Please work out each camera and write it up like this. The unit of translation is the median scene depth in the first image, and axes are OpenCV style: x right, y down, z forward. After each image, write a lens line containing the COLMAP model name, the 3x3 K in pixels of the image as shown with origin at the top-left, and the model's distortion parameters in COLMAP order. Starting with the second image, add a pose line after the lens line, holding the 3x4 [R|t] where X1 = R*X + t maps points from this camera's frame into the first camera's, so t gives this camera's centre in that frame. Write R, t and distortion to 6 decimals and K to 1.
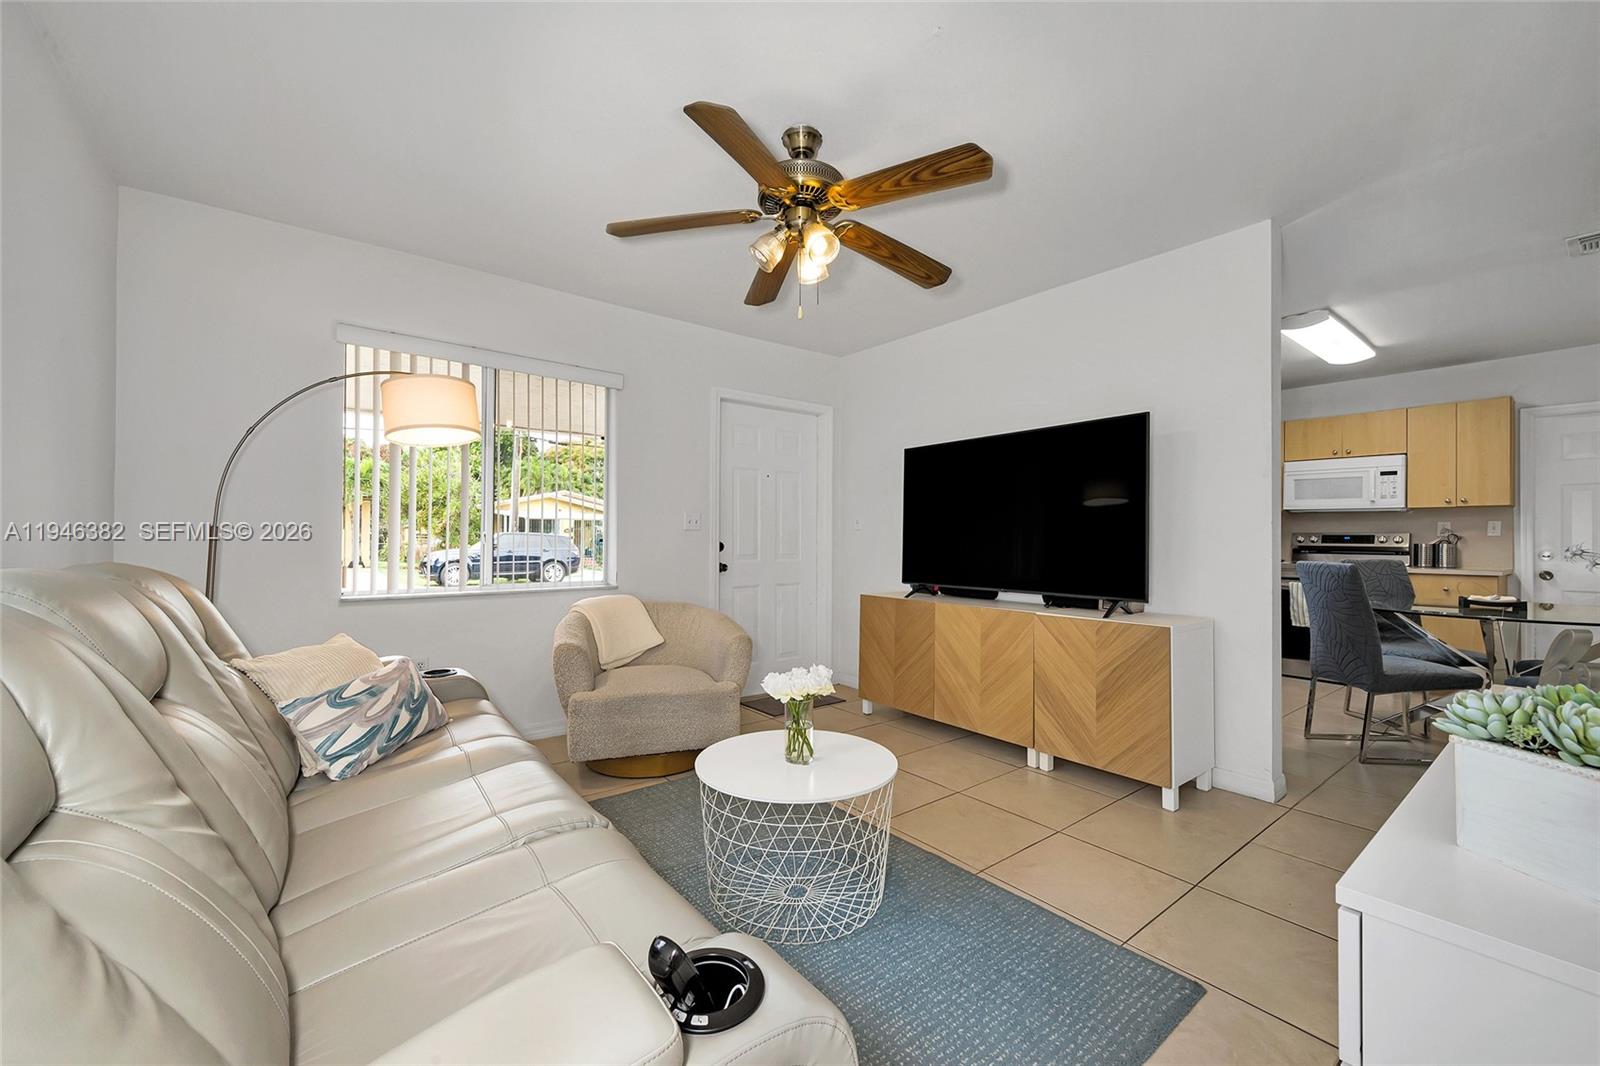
lens RADIAL K [[638.6, 0, 793.3], [0, 638.6, 535.1], [0, 0, 1]] dist [0.001802, 0.000556]
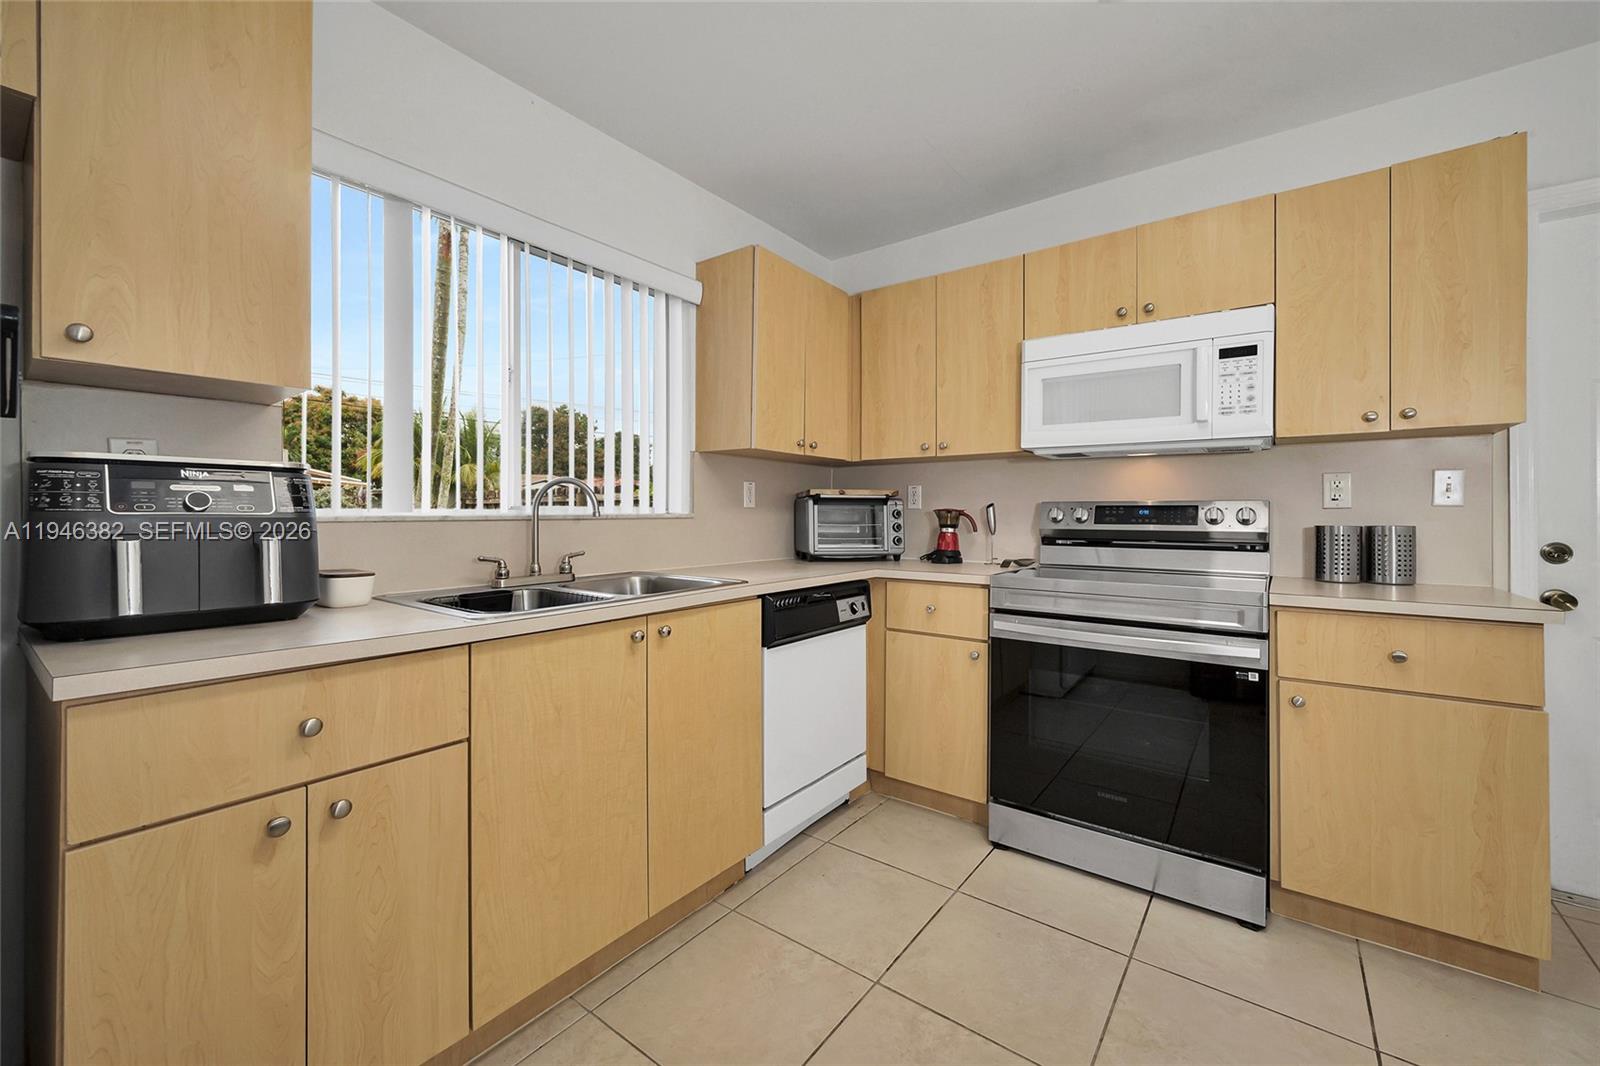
lens RADIAL K [[638.6, 0, 800.8], [0, 638.6, 516.7], [0, 0, 1]] dist [0.001802, 0.000556]
pose [[0.960975, -0.017262, 0.276095, 0.549671], [0.013333, 0.999781, 0.016103, -0.002924], [-0.276313, -0.011794, 0.960995, 0.684241]]
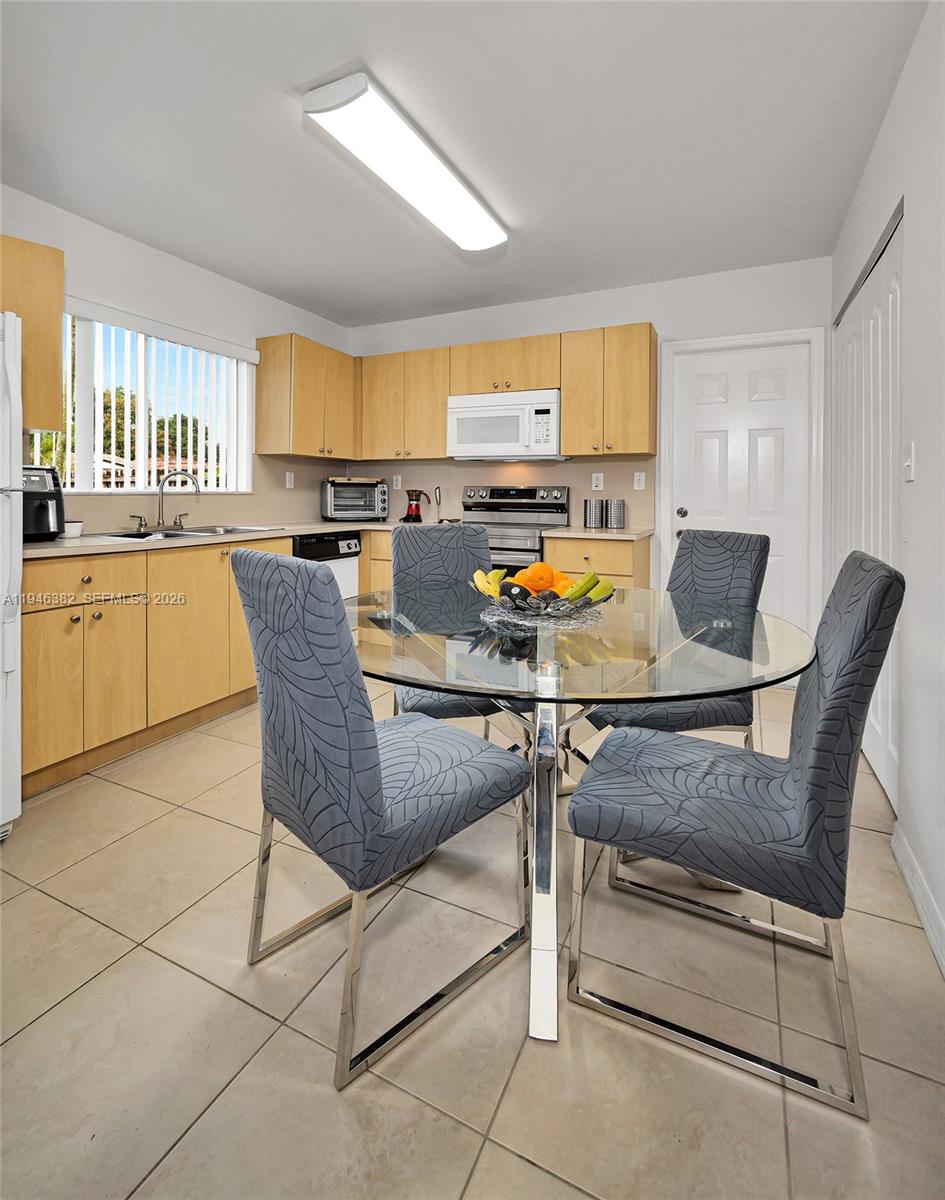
lens RADIAL K [[578.2, 0, 462.9], [0, 578.2, 497.4], [0, 0, 1]] dist [0.001029, 0.000301]
pose [[0.894447, -0.014214, 0.446948, 0.513998], [0.005331, 0.999763, 0.021125, -0.005421], [-0.447142, -0.016512, 0.894311, 0.393555]]
